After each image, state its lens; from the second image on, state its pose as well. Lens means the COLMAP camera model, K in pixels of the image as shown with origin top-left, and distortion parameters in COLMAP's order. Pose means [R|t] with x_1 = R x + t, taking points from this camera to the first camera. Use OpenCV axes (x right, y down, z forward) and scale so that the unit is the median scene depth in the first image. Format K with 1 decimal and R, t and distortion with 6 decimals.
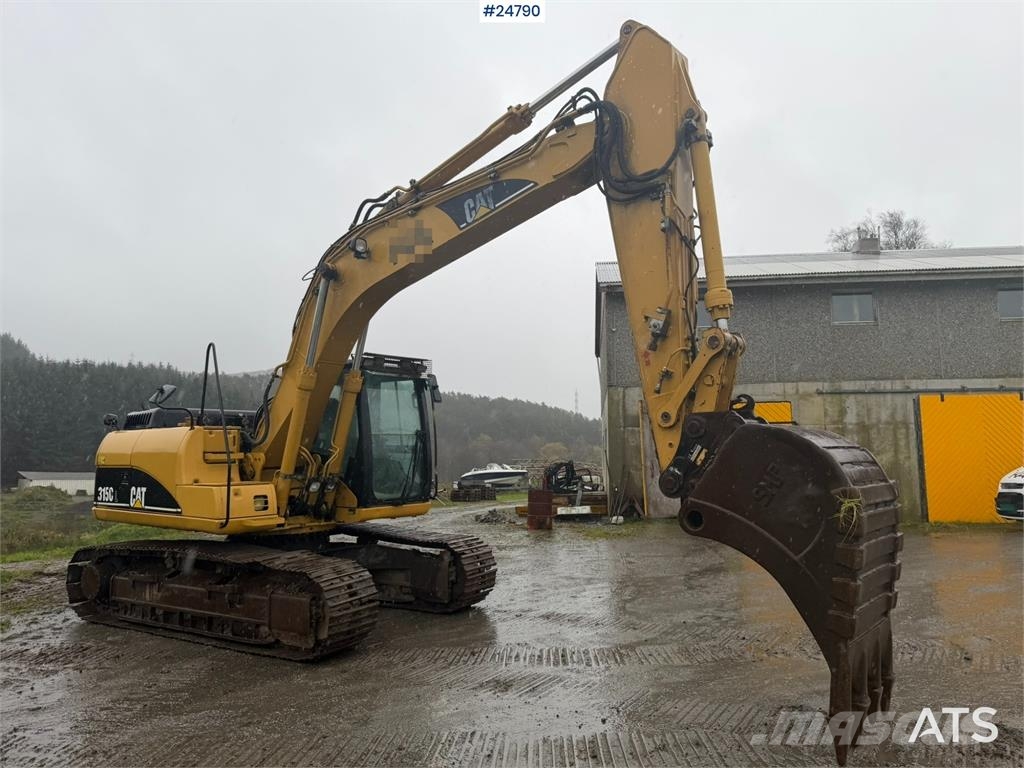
lens RADIAL K [[714.8, 0, 515.7], [0, 714.8, 384.1], [0, 0, 1]] dist [0.115844, -0.188524]
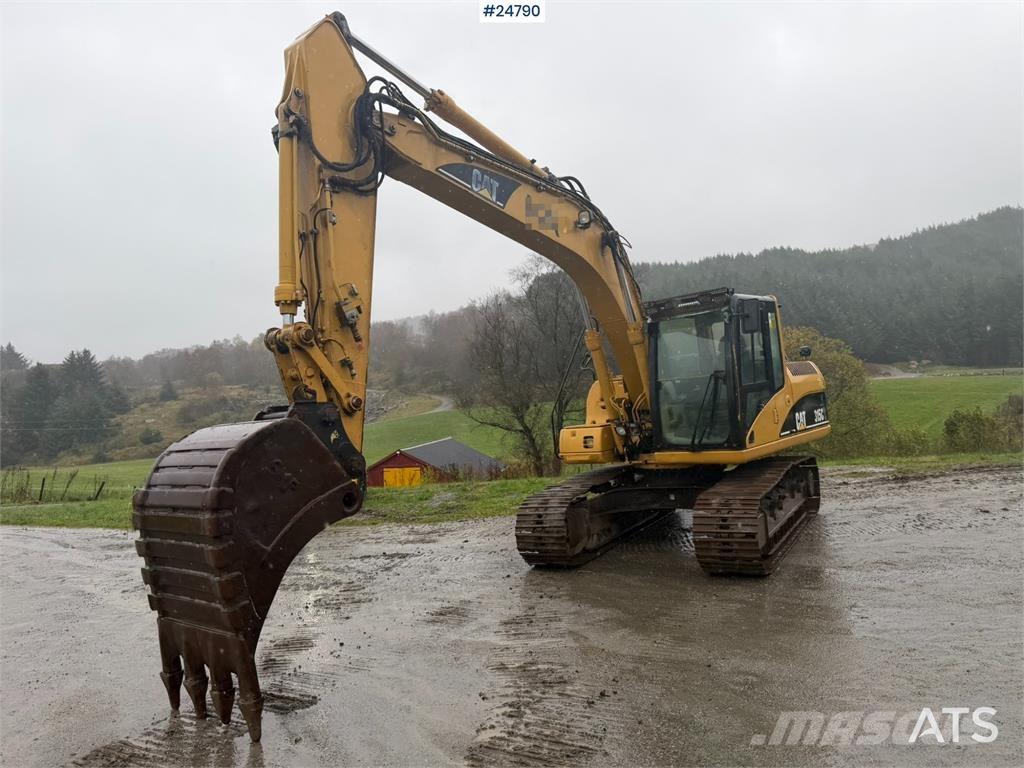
lens RADIAL K [[709.9, 0, 517.2], [0, 709.9, 392.7], [0, 0, 1]] dist [0.118041, -0.190076]
pose [[0.014737, -0.001304, -0.999891, 0.825388], [0.182957, 0.983120, 0.001414, 0.049504], [0.983010, -0.182958, 0.014727, 0.807933]]
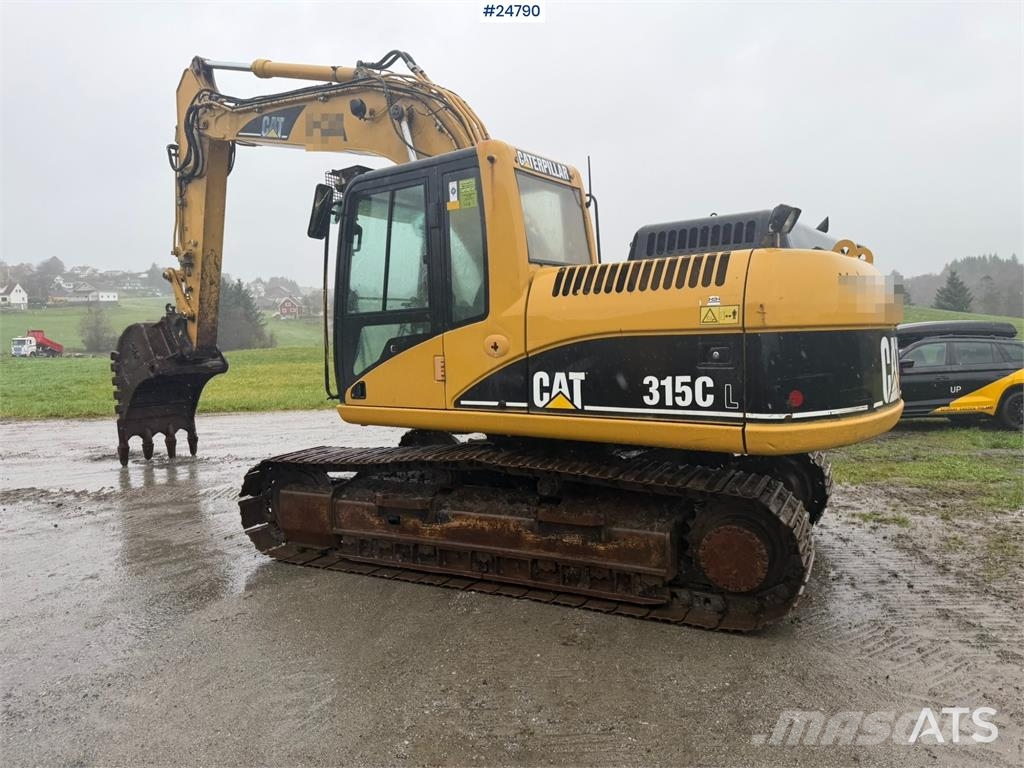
lens RADIAL K [[702.8, 0, 515.9], [0, 702.8, 381.7], [0, 0, 1]] dist [0.133774, -0.182630]
pose [[-0.996170, 0.039367, -0.078074, -0.252121], [0.041532, 0.998791, -0.026305, 0.185473], [0.076944, -0.029447, -0.996600, 1.804016]]
